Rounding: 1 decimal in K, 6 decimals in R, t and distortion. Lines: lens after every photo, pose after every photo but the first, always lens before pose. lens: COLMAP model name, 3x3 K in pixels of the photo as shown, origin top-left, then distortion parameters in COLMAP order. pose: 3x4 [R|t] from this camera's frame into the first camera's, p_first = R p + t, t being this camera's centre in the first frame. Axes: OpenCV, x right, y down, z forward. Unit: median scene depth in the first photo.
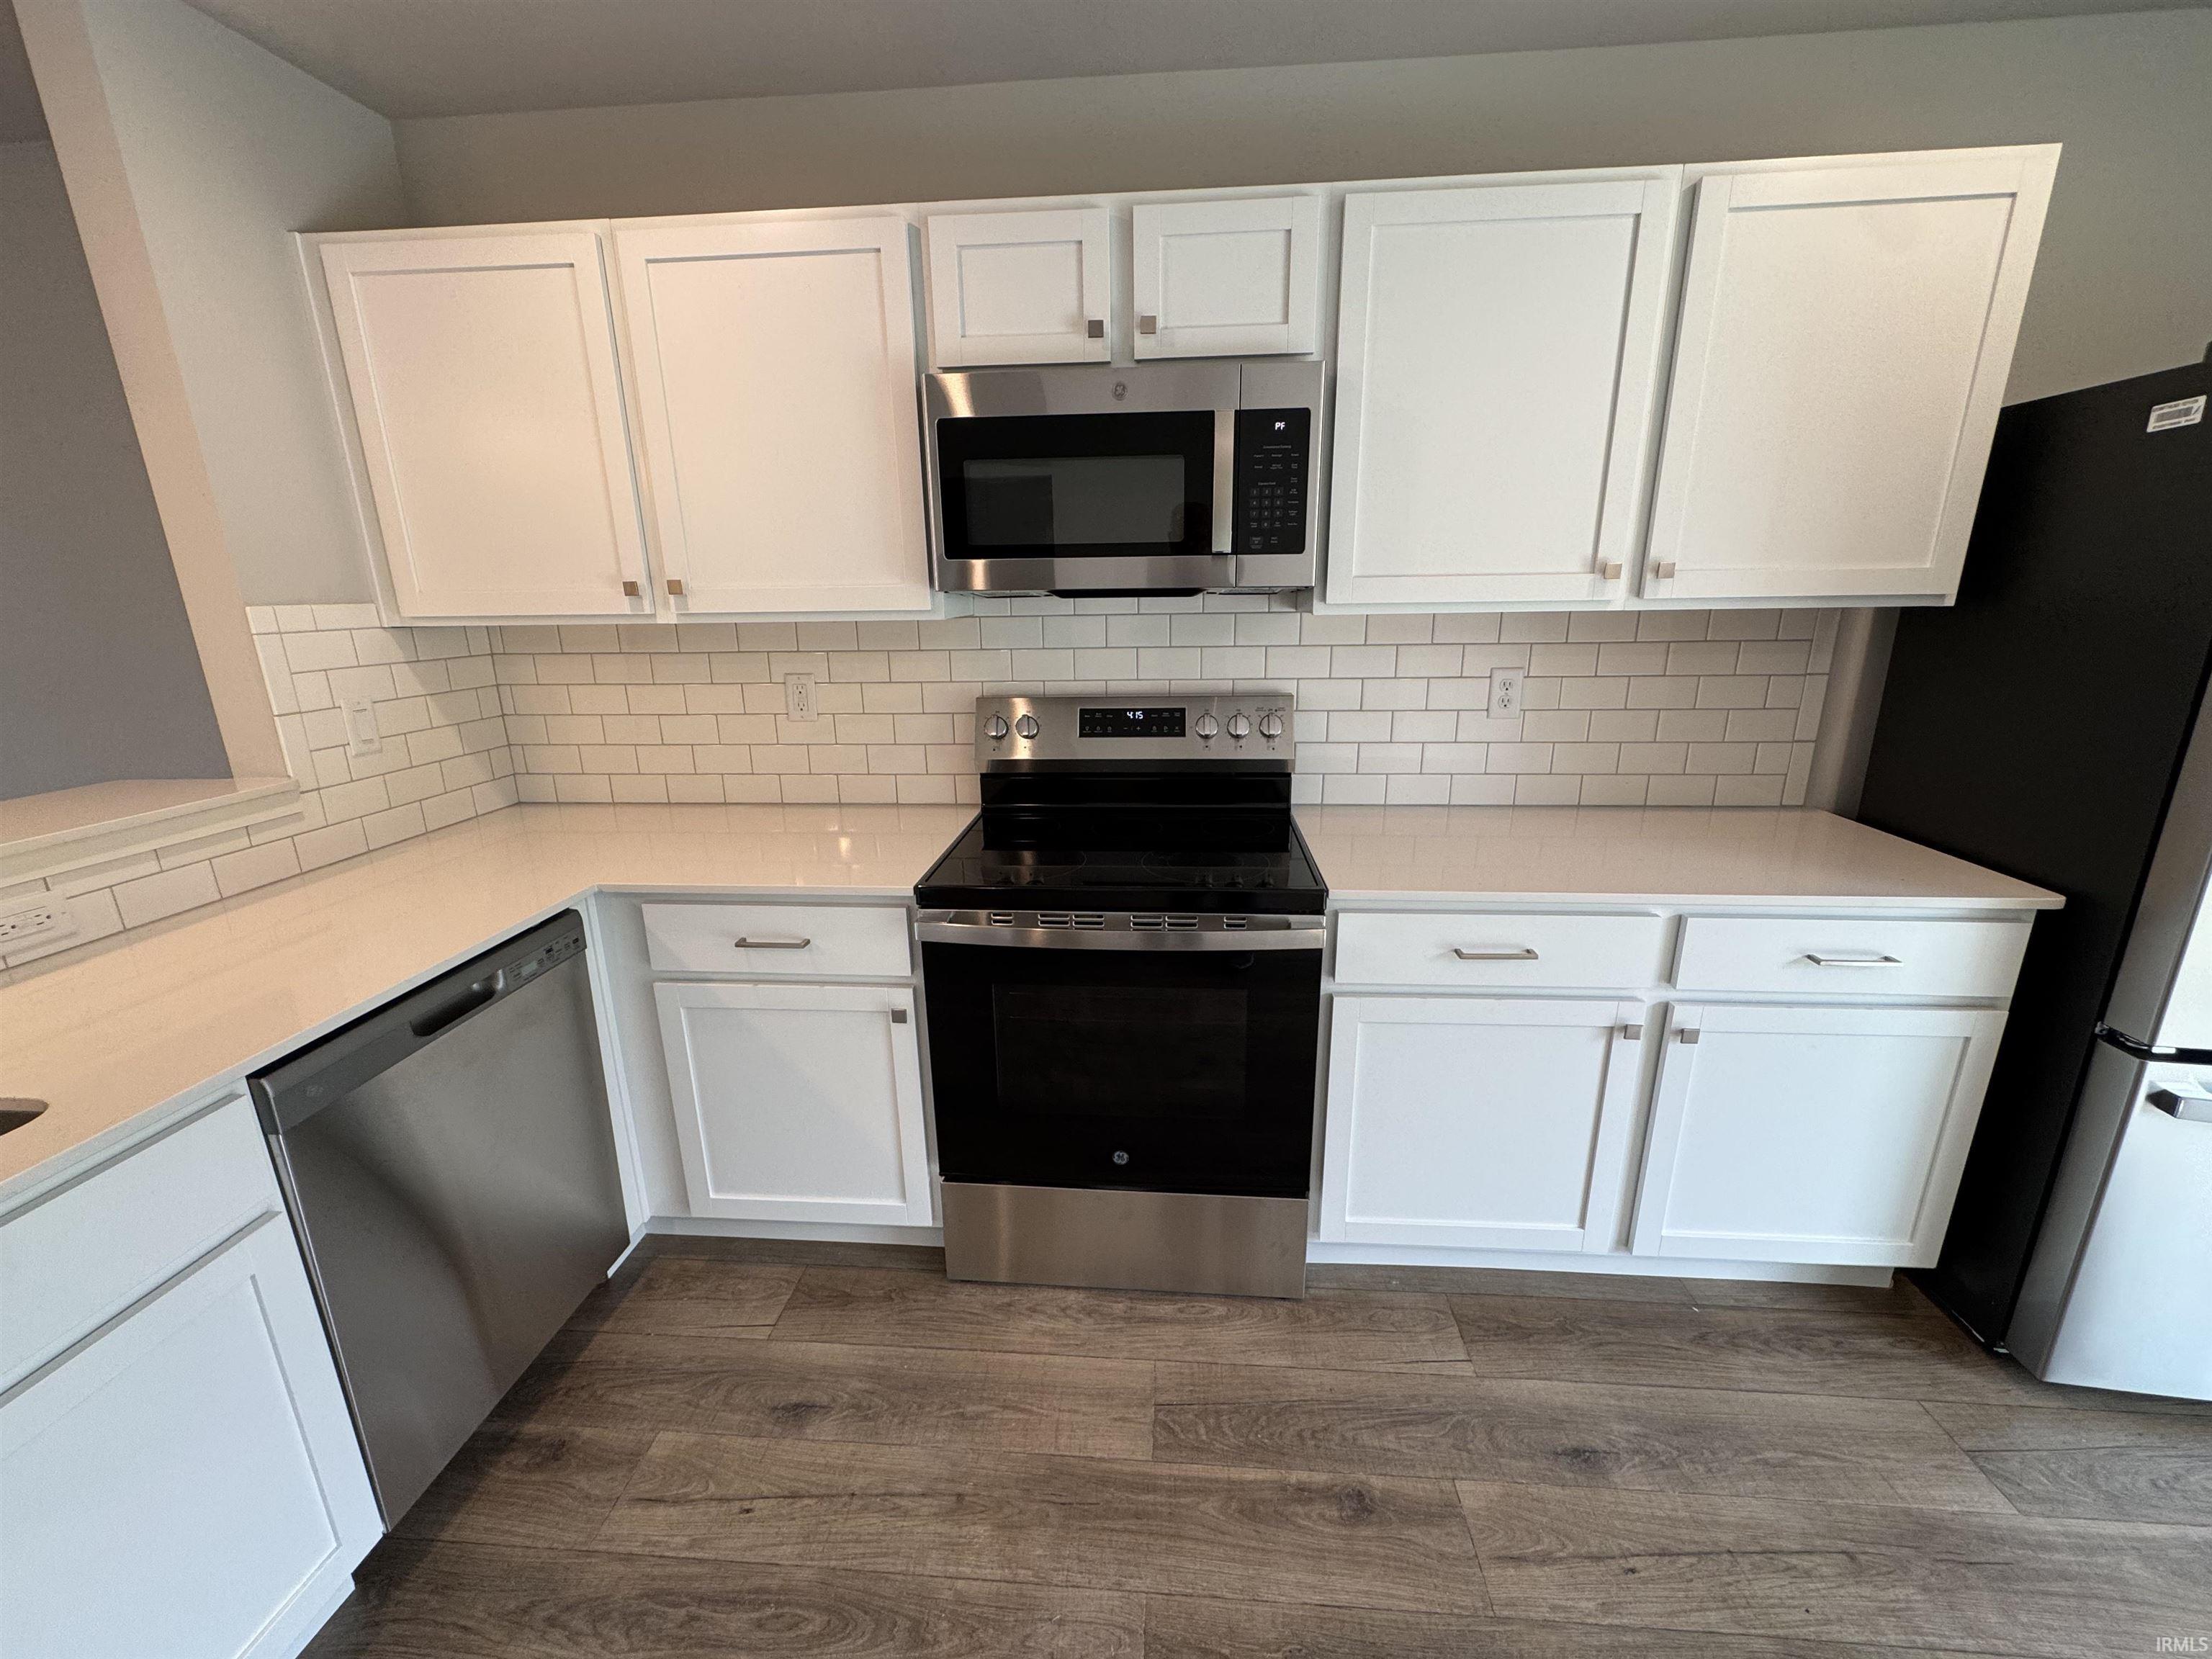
lens RADIAL K [[880.3, 0, 1106.0], [0, 880.3, 829.5], [0, 0, 1]] dist [-0.000240, -0.000428]
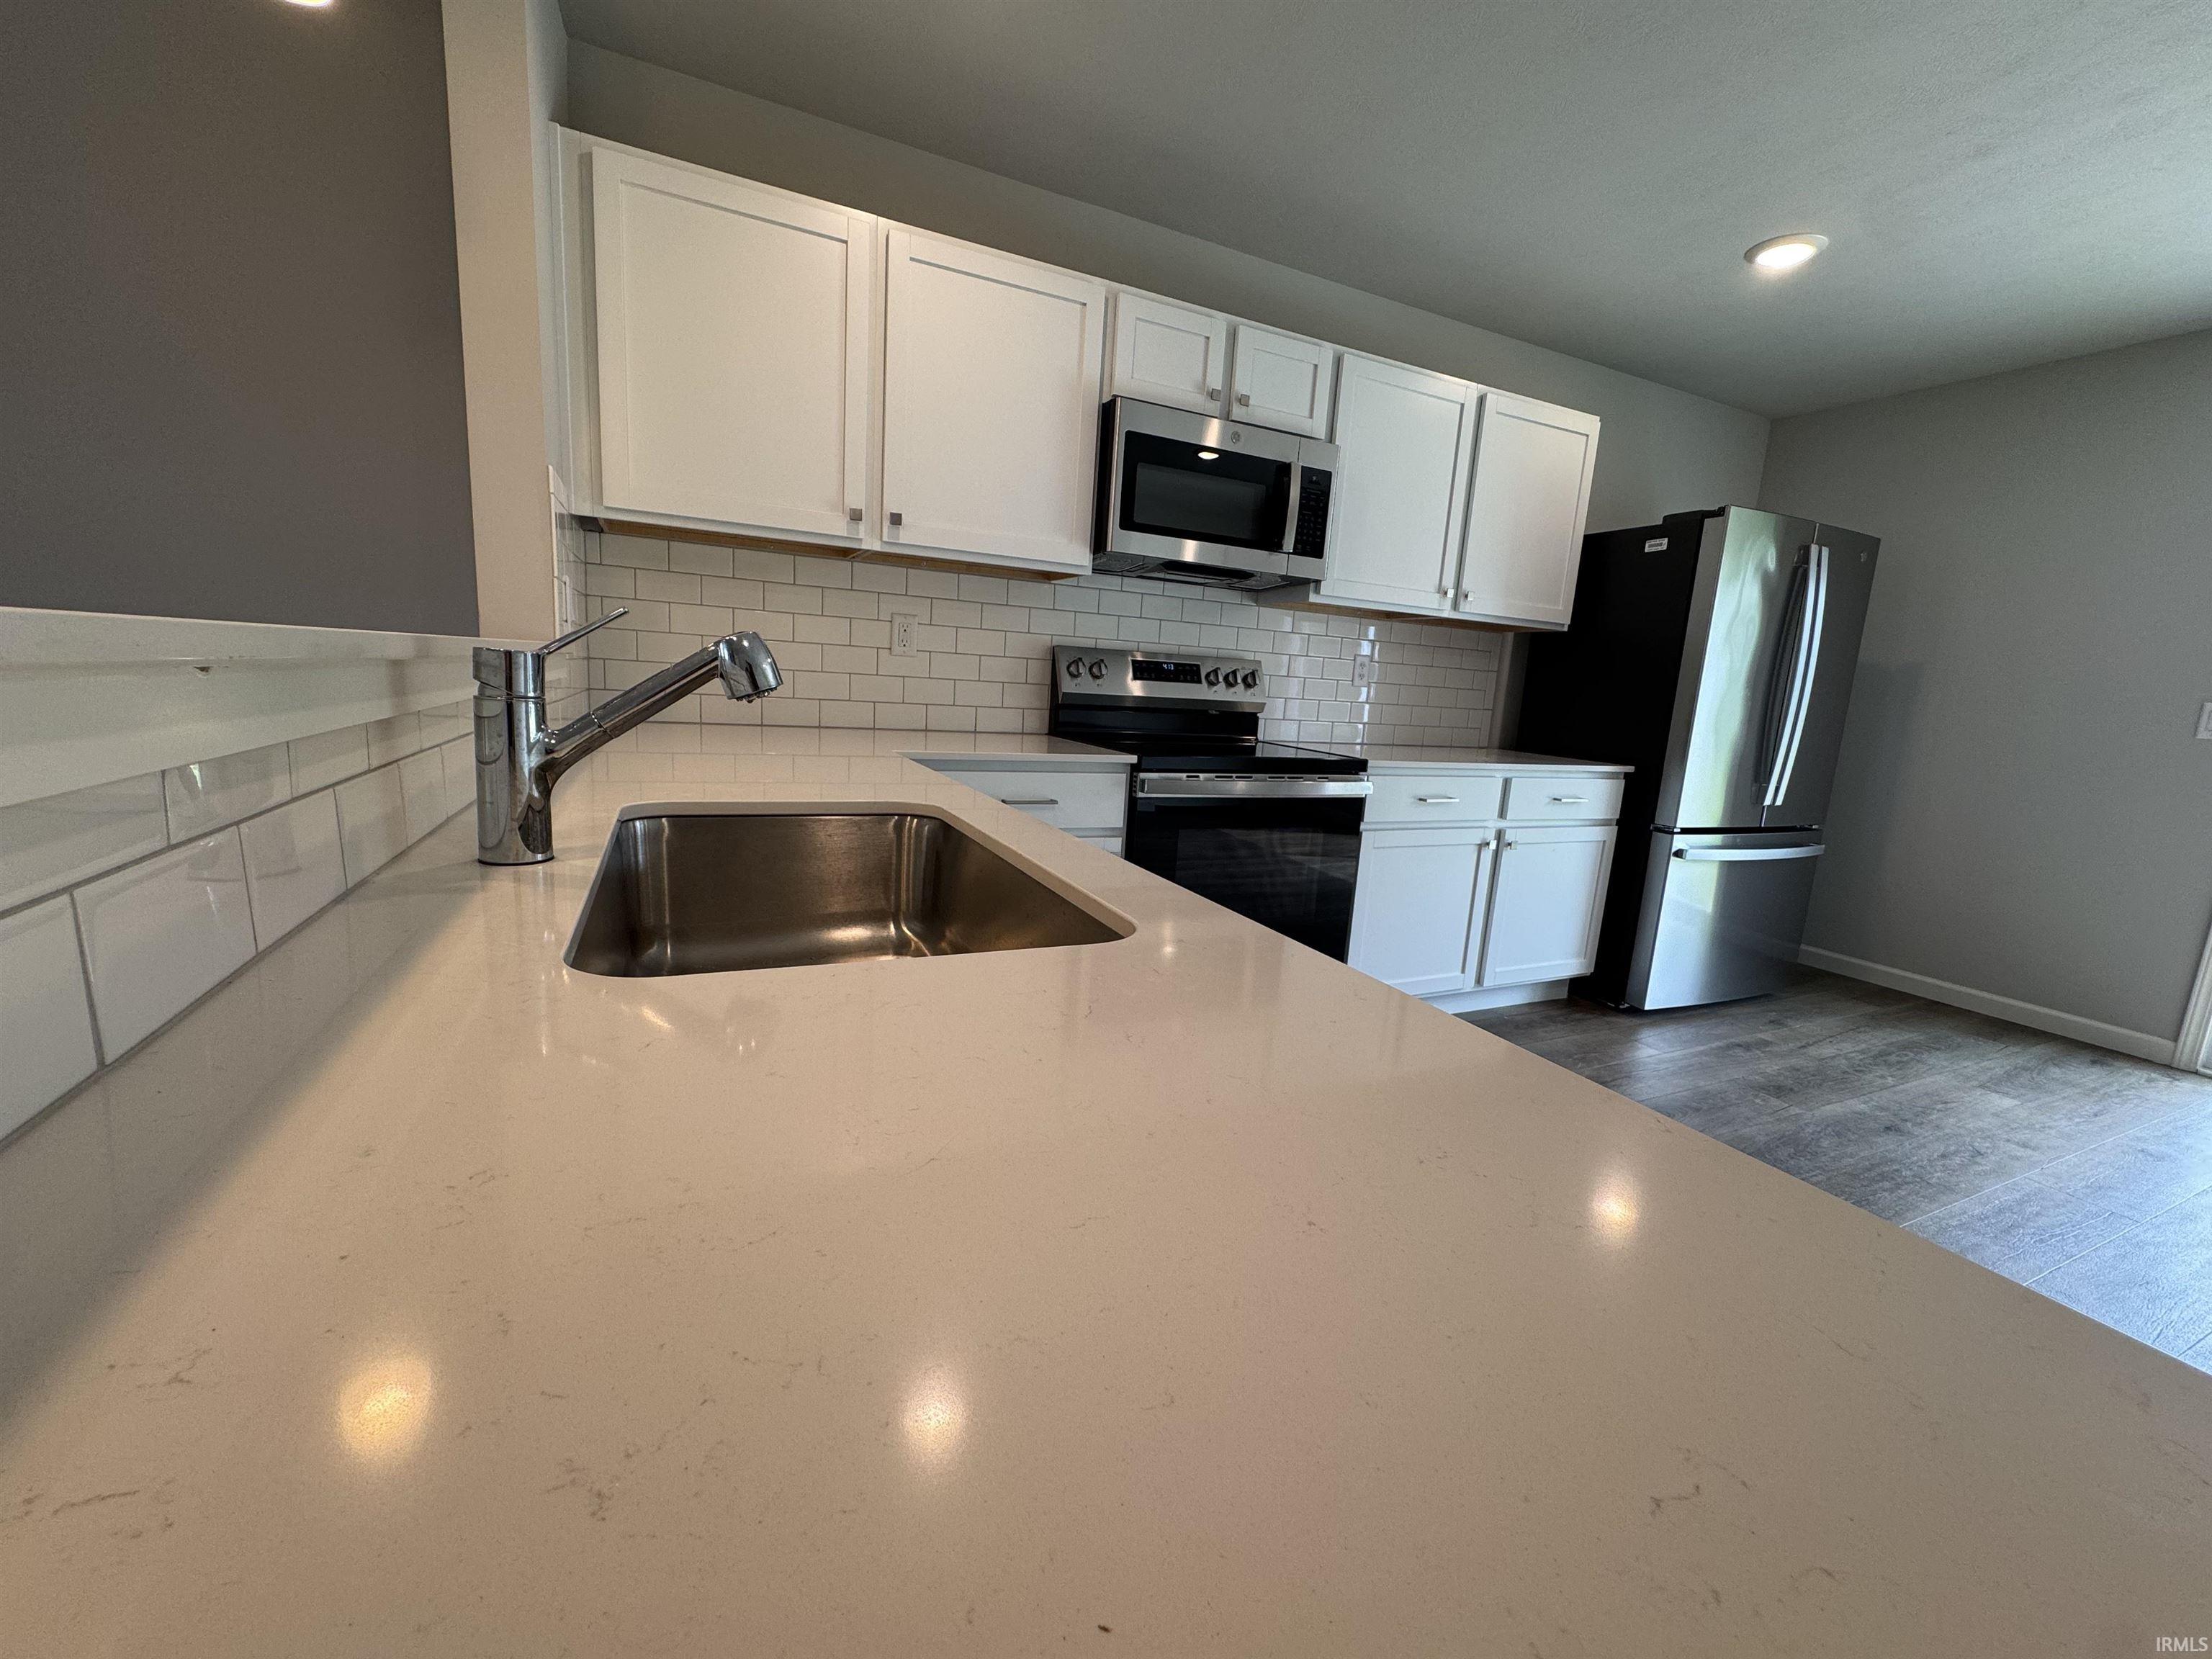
lens RADIAL K [[880.3, 0, 1106.0], [0, 880.3, 829.5], [0, 0, 1]] dist [-0.000240, -0.000428]
pose [[0.864339, -0.016621, 0.502635, -0.925706], [0.058342, 0.996020, -0.067389, 0.261144], [-0.499514, 0.087572, 0.861868, -0.142504]]
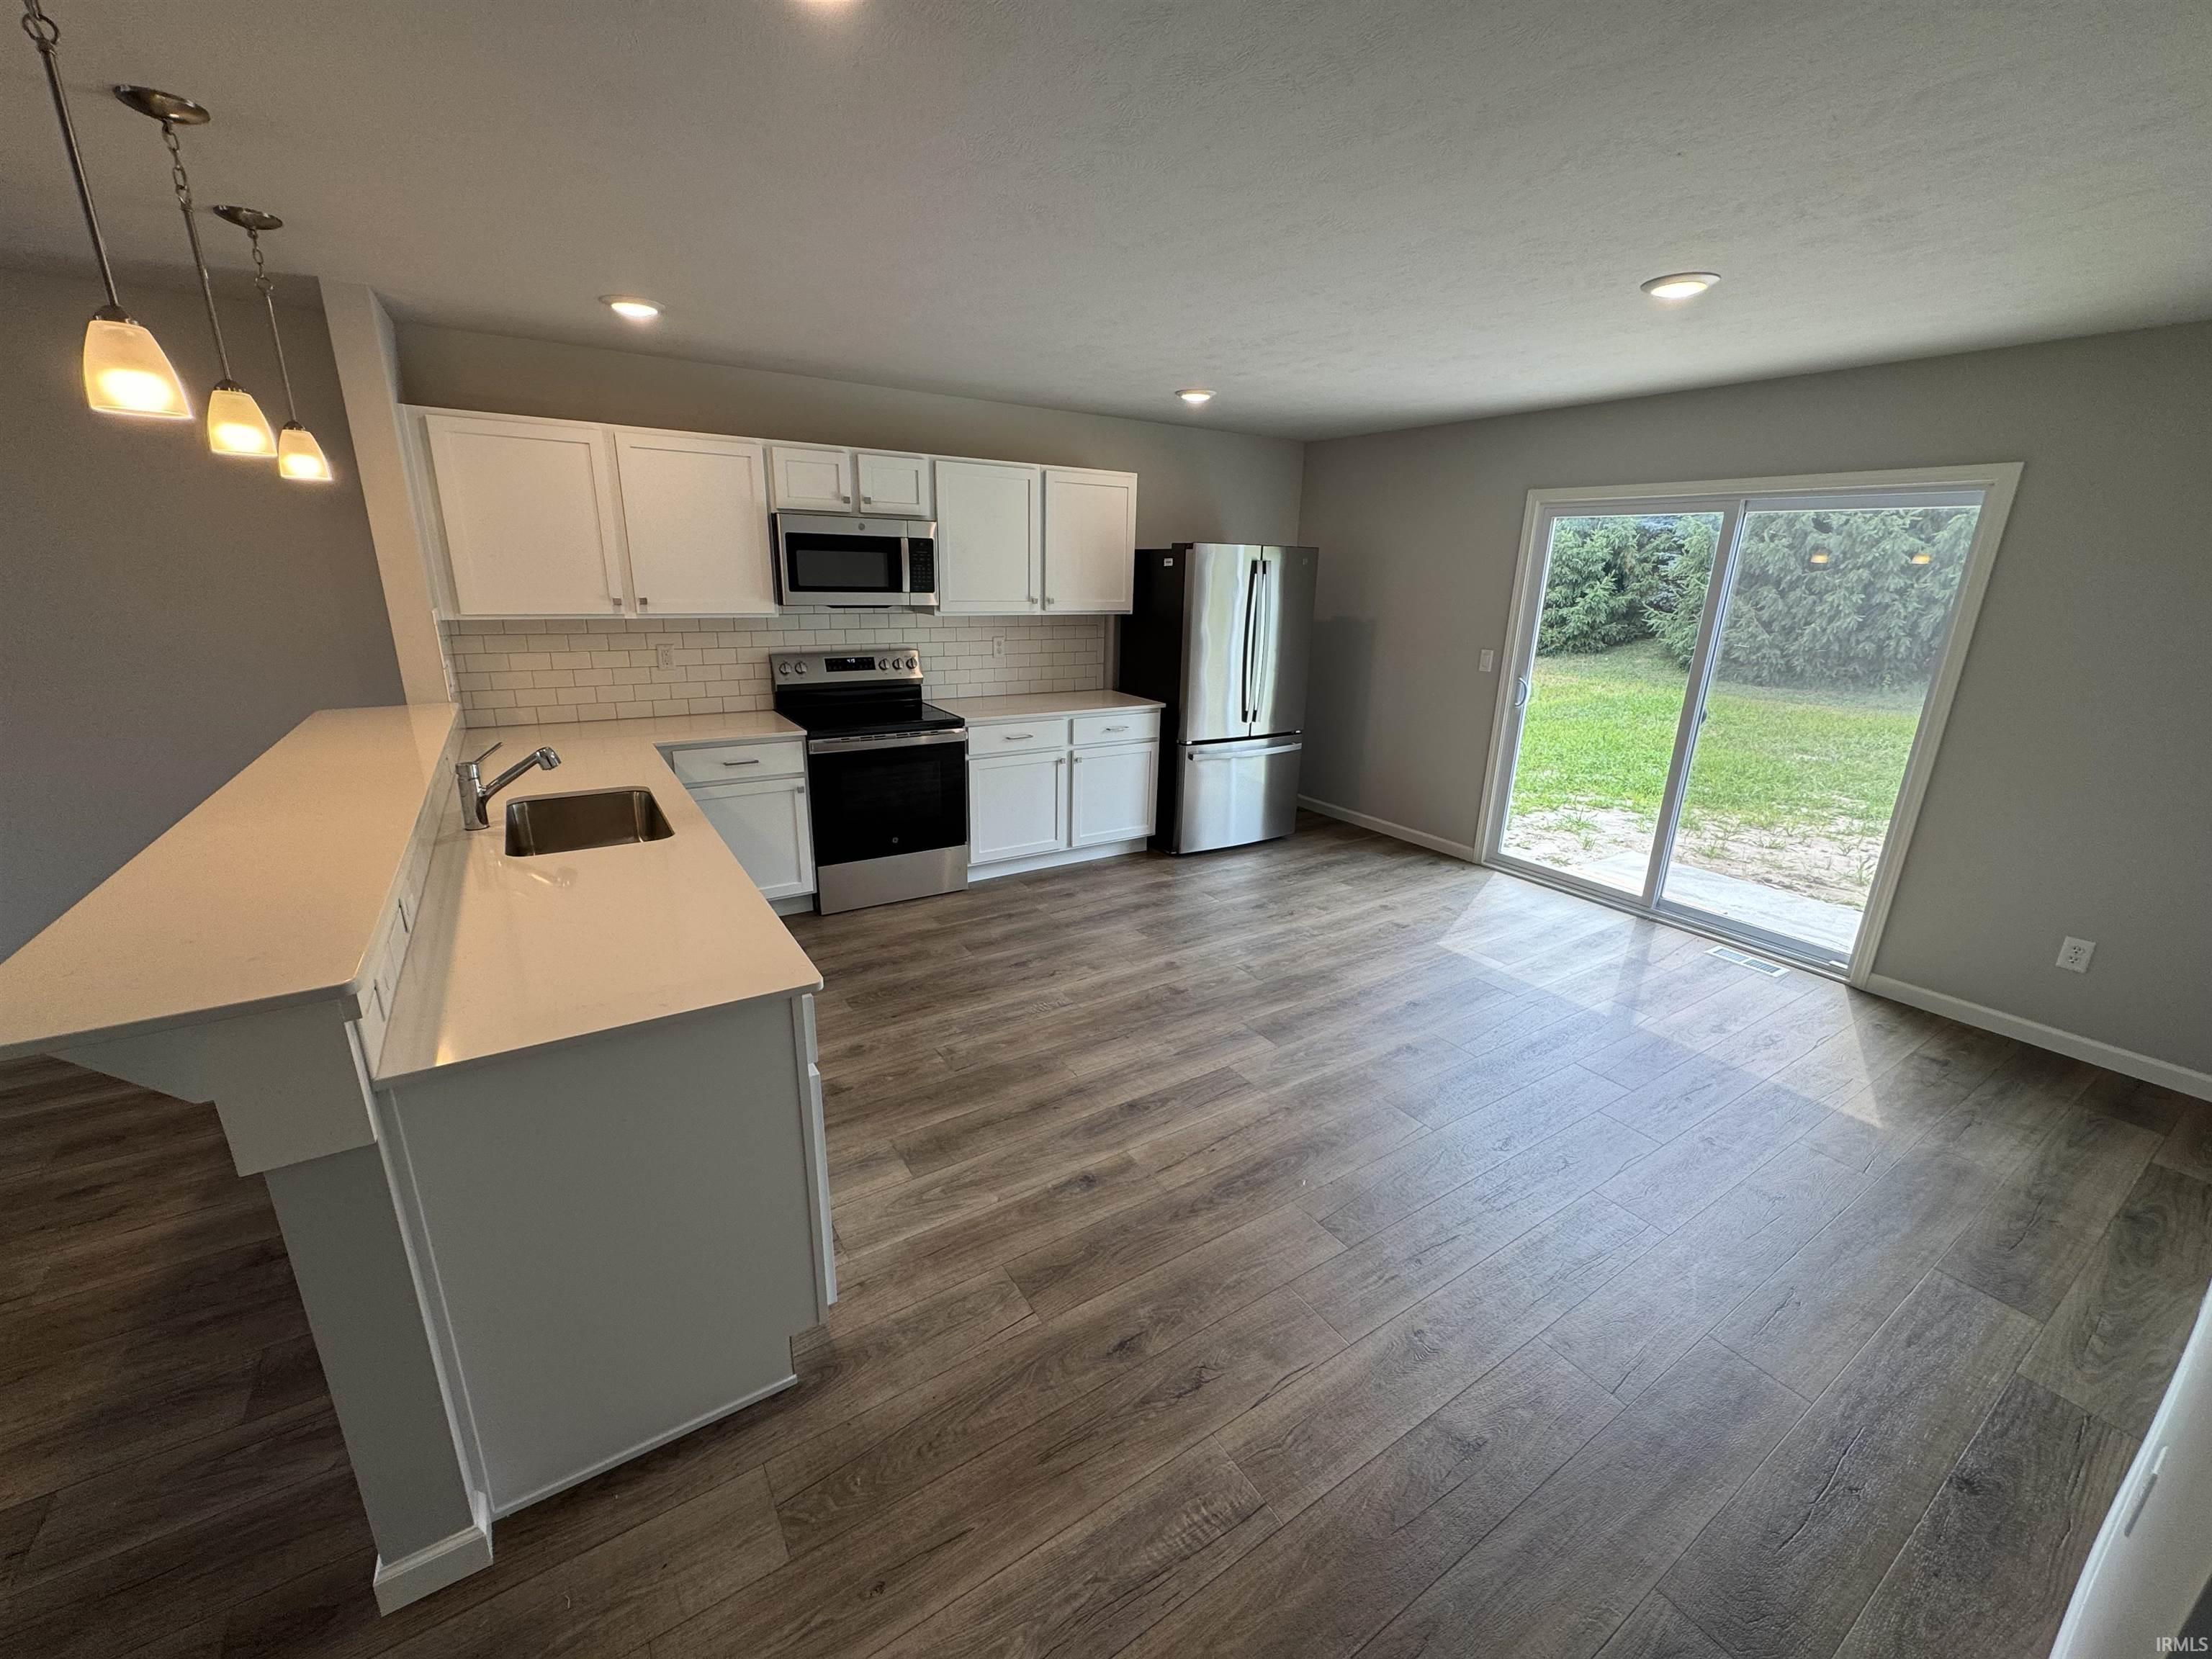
lens RADIAL K [[880.3, 0, 1106.0], [0, 880.3, 829.5], [0, 0, 1]] dist [-0.000240, -0.000428]
pose [[0.796149, -0.139800, 0.588729, -0.990495], [0.124789, 0.989964, 0.066323, 0.266186], [-0.592093, 0.020663, 0.805605, -1.365672]]
